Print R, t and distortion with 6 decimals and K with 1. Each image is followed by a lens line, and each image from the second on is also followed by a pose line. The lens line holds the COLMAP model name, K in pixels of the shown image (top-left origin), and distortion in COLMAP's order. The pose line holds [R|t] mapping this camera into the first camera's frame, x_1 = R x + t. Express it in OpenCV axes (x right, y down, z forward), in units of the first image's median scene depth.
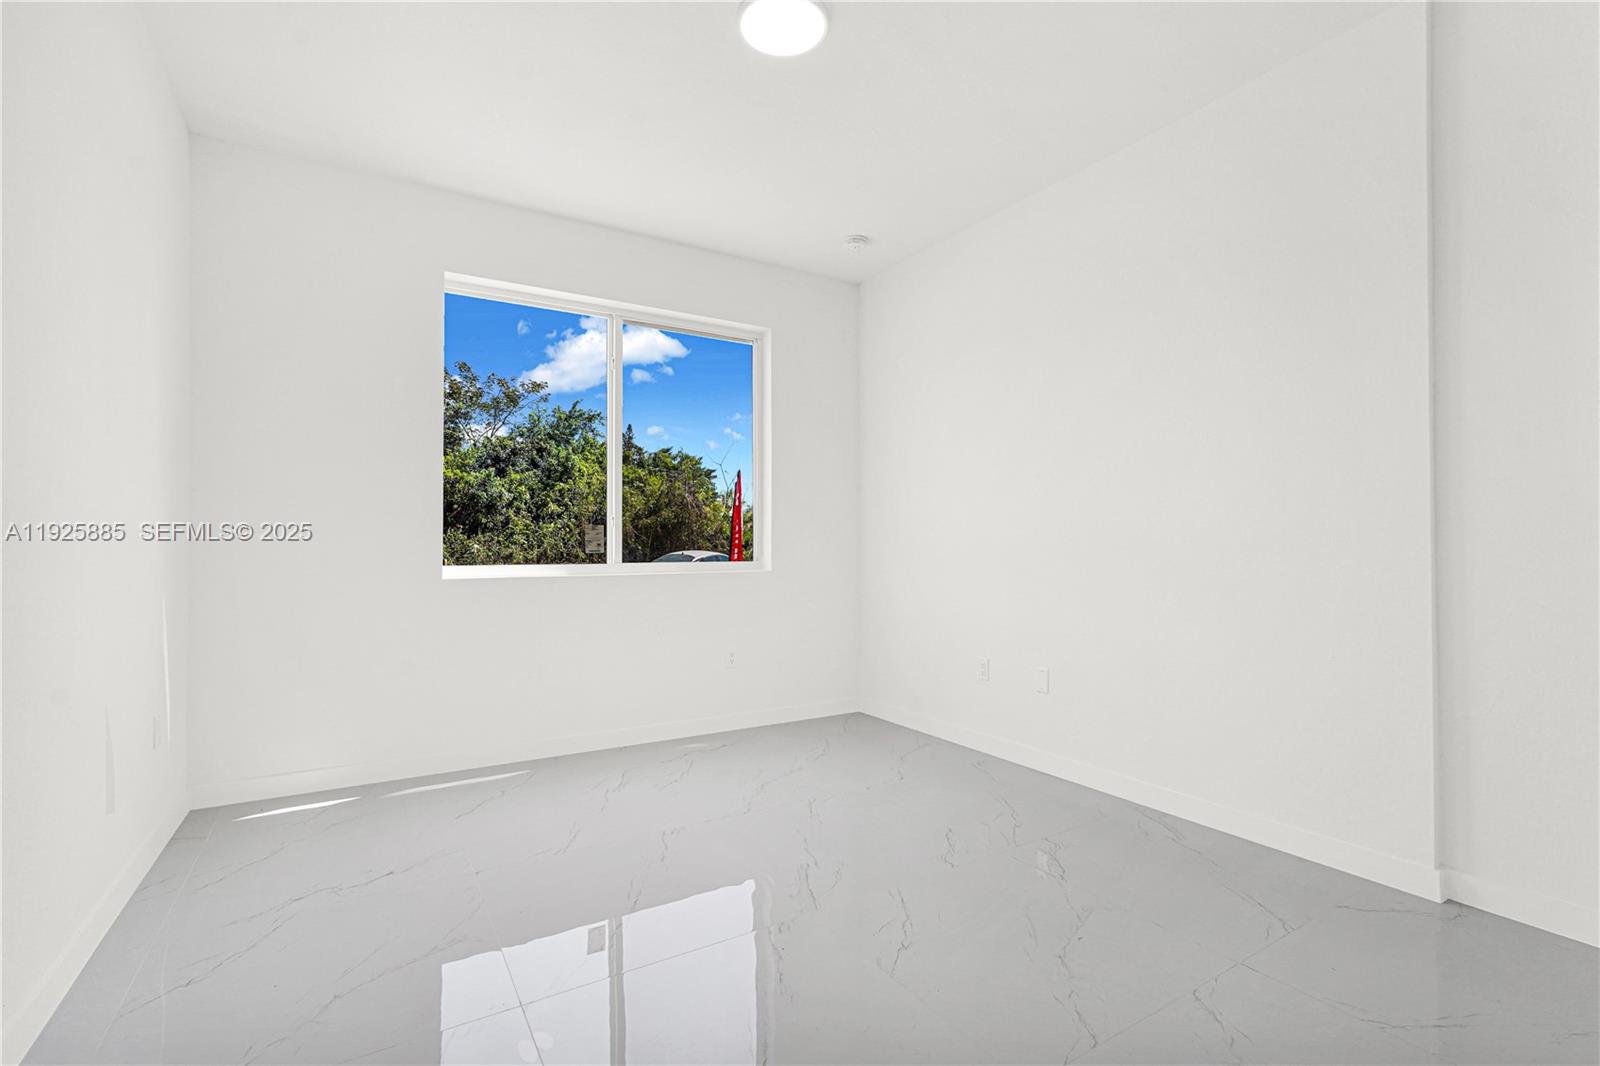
lens RADIAL K [[718.6, 0, 798.7], [0, 718.6, 537.9], [0, 0, 1]] dist [-0.020324, 0.011323]
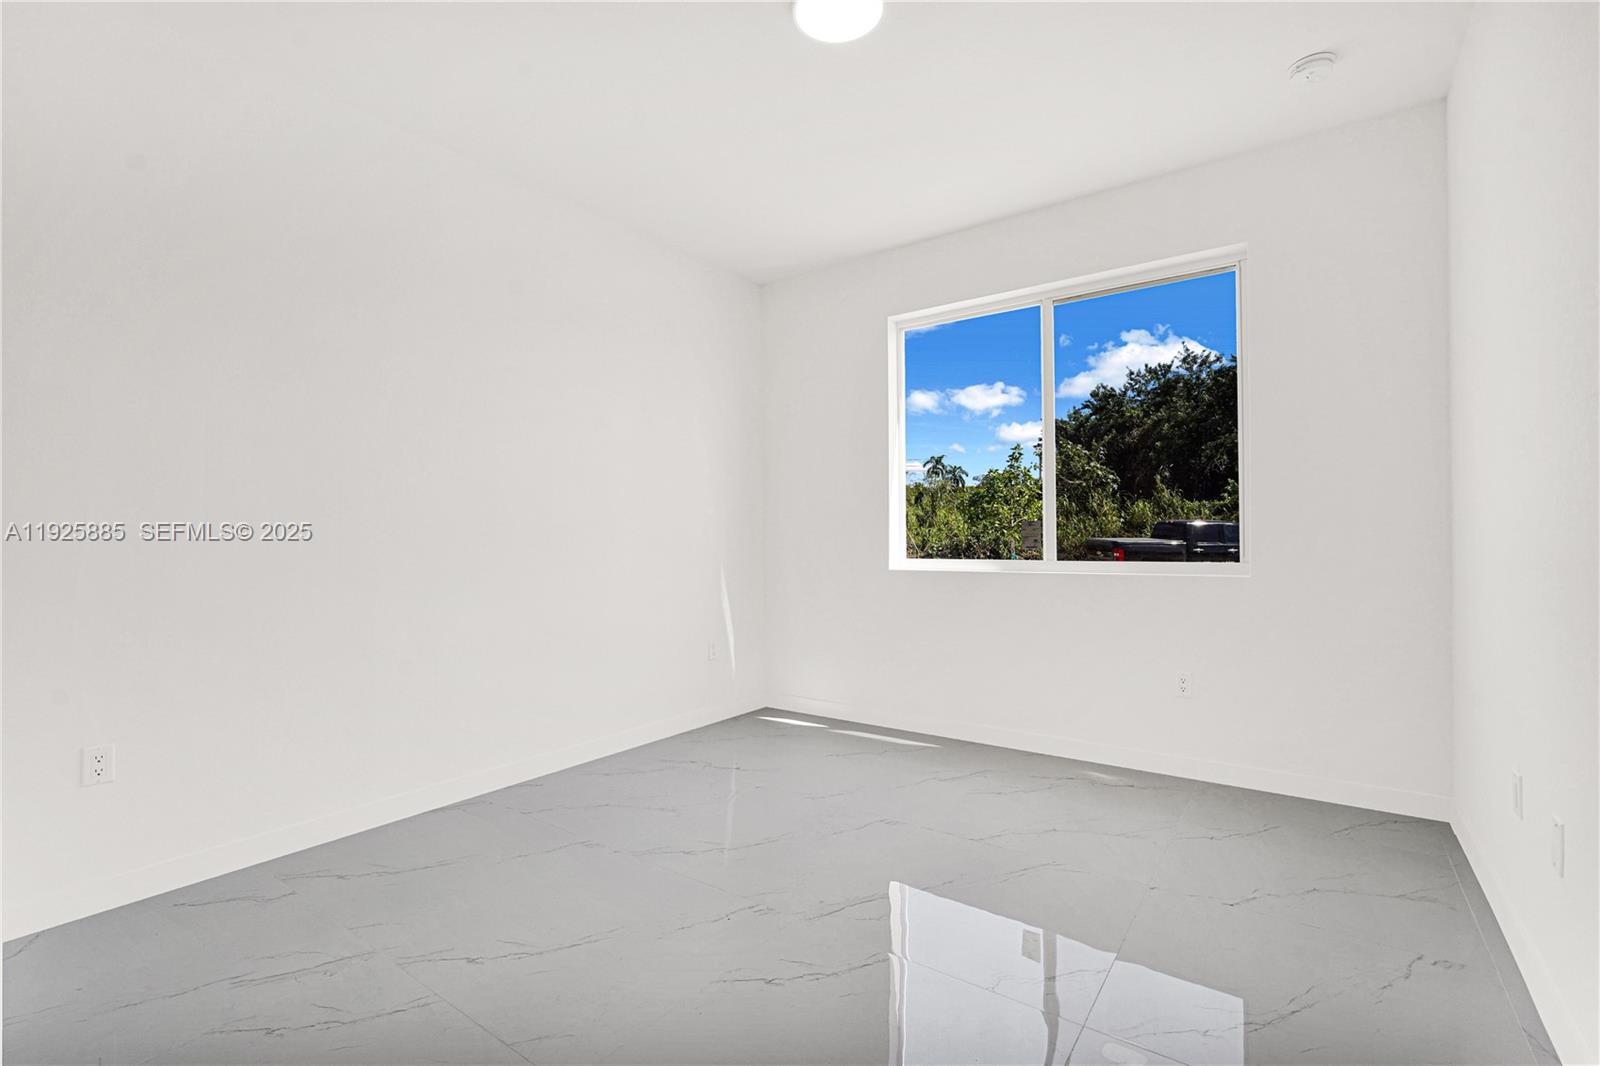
lens RADIAL K [[719.4, 0, 800.6], [0, 719.4, 533.2], [0, 0, 1]] dist [-0.000031, -0.000219]
pose [[0.385952, -0.006448, -0.922496, 0.473603], [0.016962, 0.999856, 0.000108, -0.006007], [0.922363, -0.015689, 0.386006, 0.314132]]
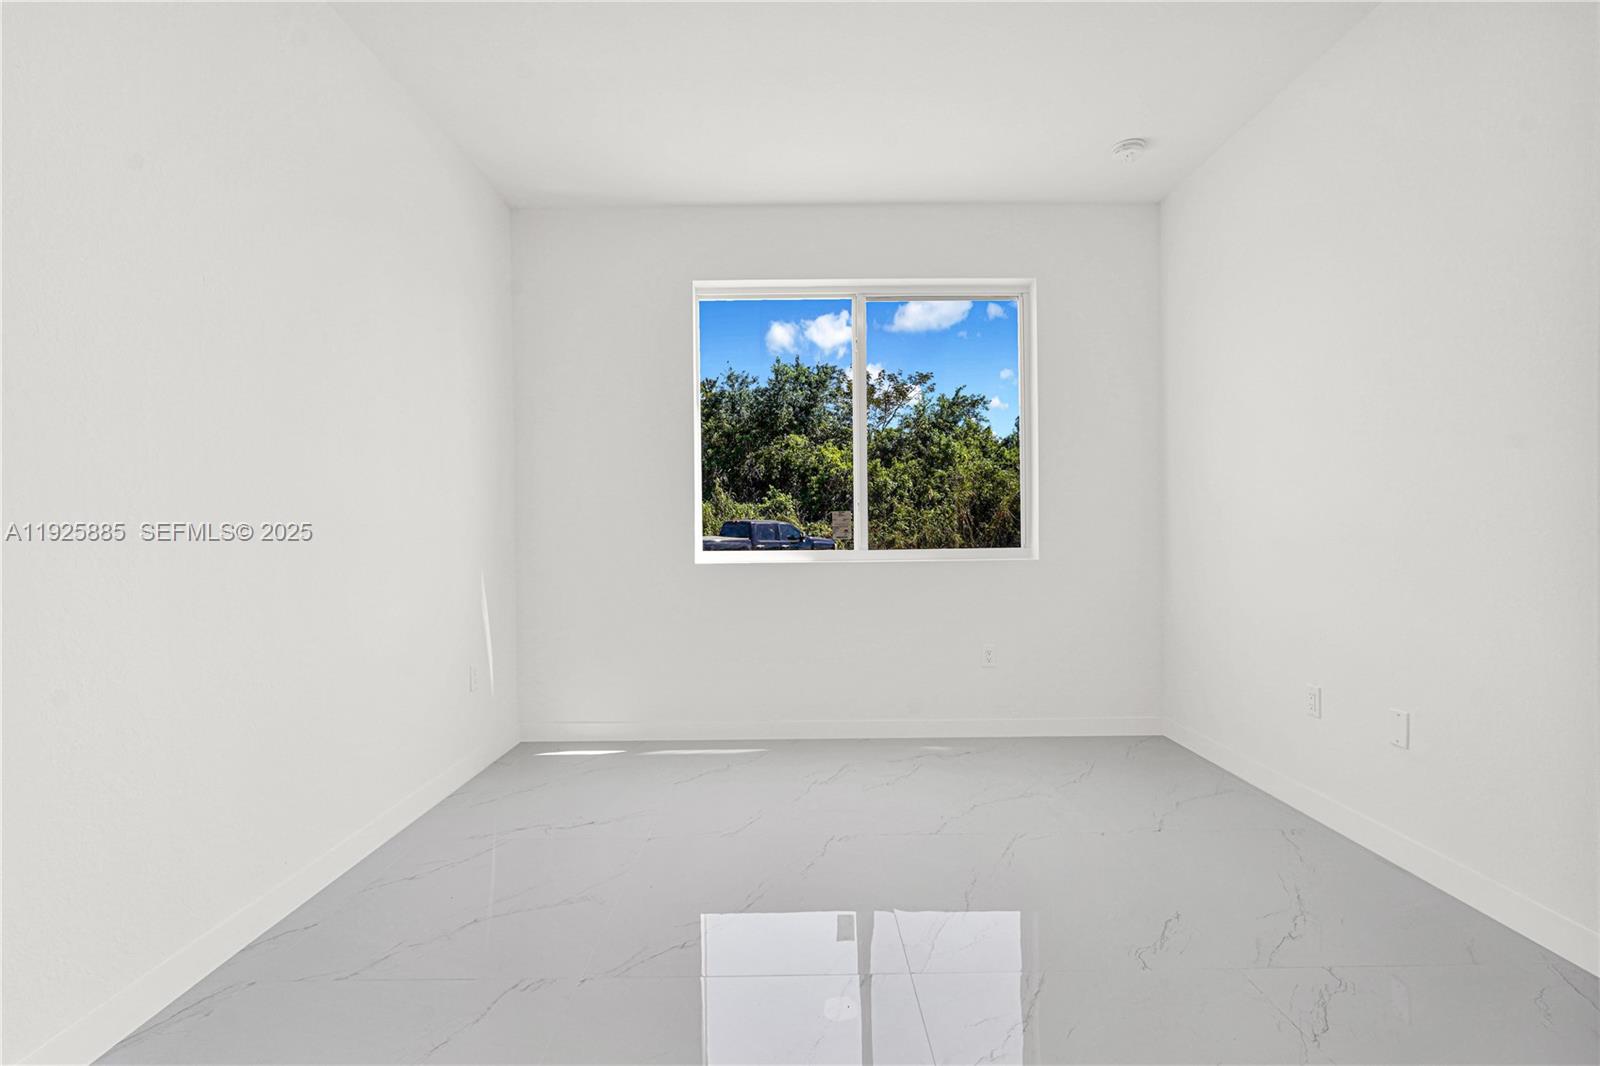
lens RADIAL K [[719.2, 0, 800.0], [0, 719.2, 536.8], [0, 0, 1]] dist [-0.018409, 0.010271]
pose [[0.855239, -0.003468, -0.518223, 0.170385], [0.013473, 0.999788, 0.015544, 0.001107], [0.518059, -0.020276, 0.855104, 0.117080]]
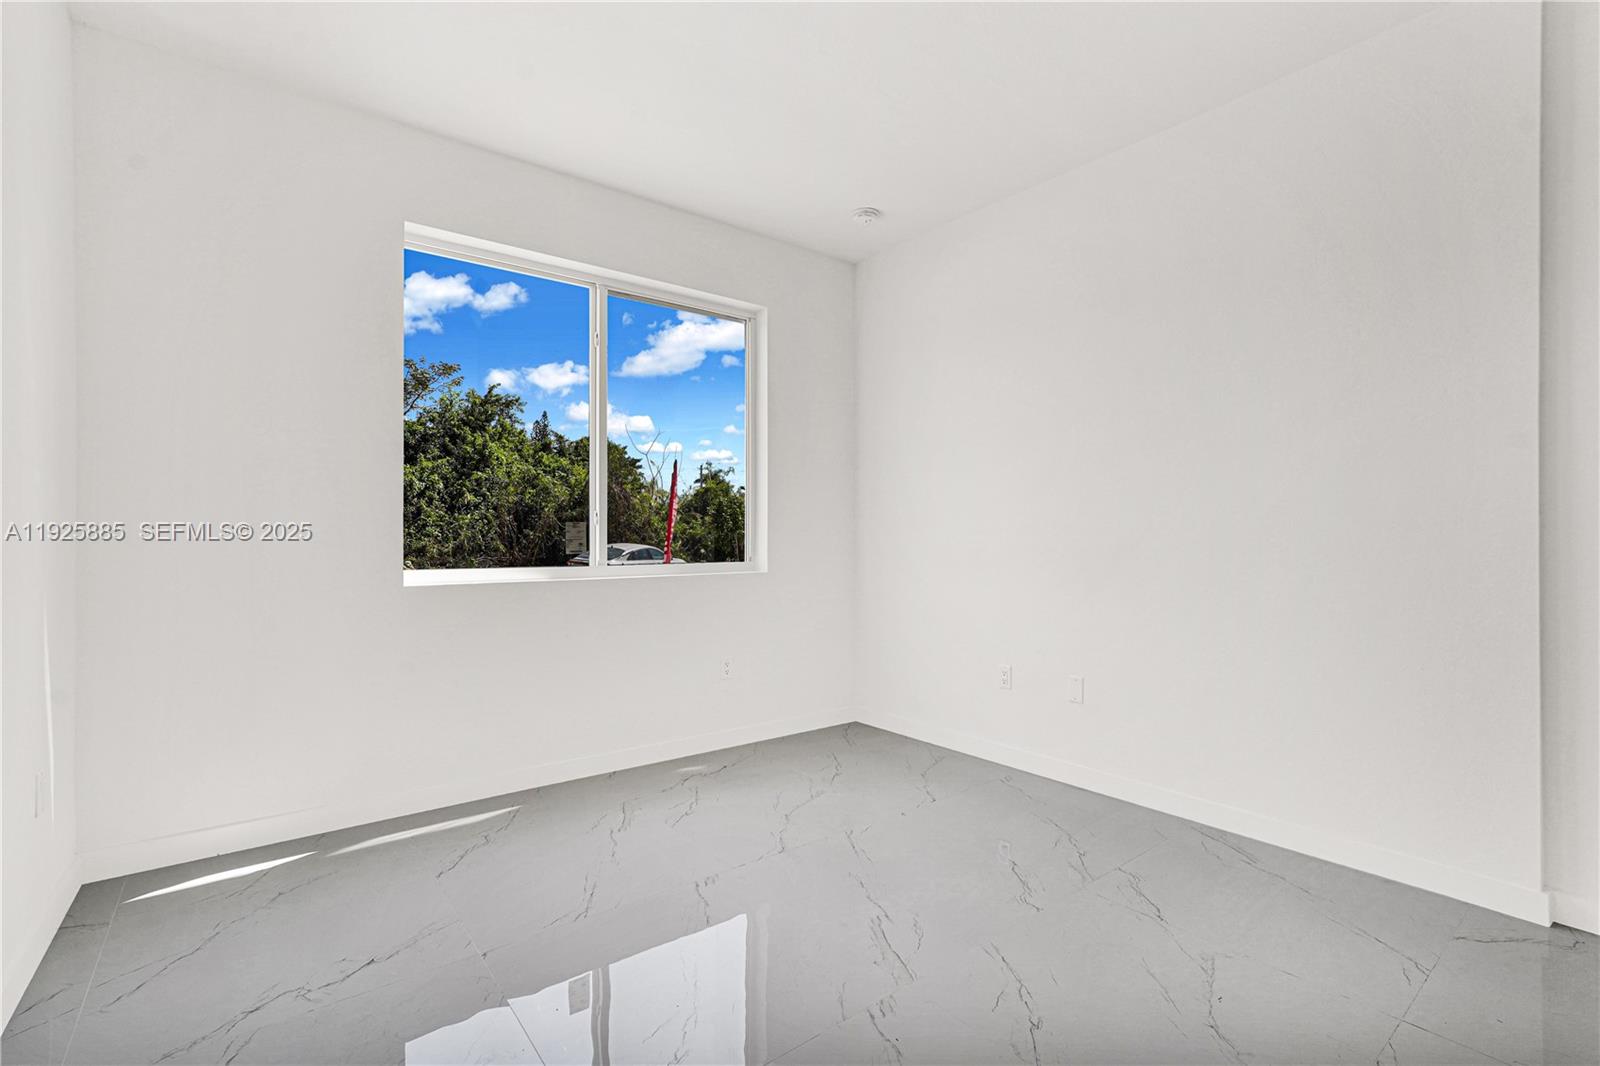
lens RADIAL K [[719.2, 0, 800.0], [0, 719.2, 536.8], [0, 0, 1]] dist [-0.018409, 0.010271]
pose [[0.993628, 0.000792, 0.112704, -0.104153], [-0.001951, 0.999946, 0.010175, -0.009168], [-0.112690, -0.010330, 0.993577, 0.086729]]
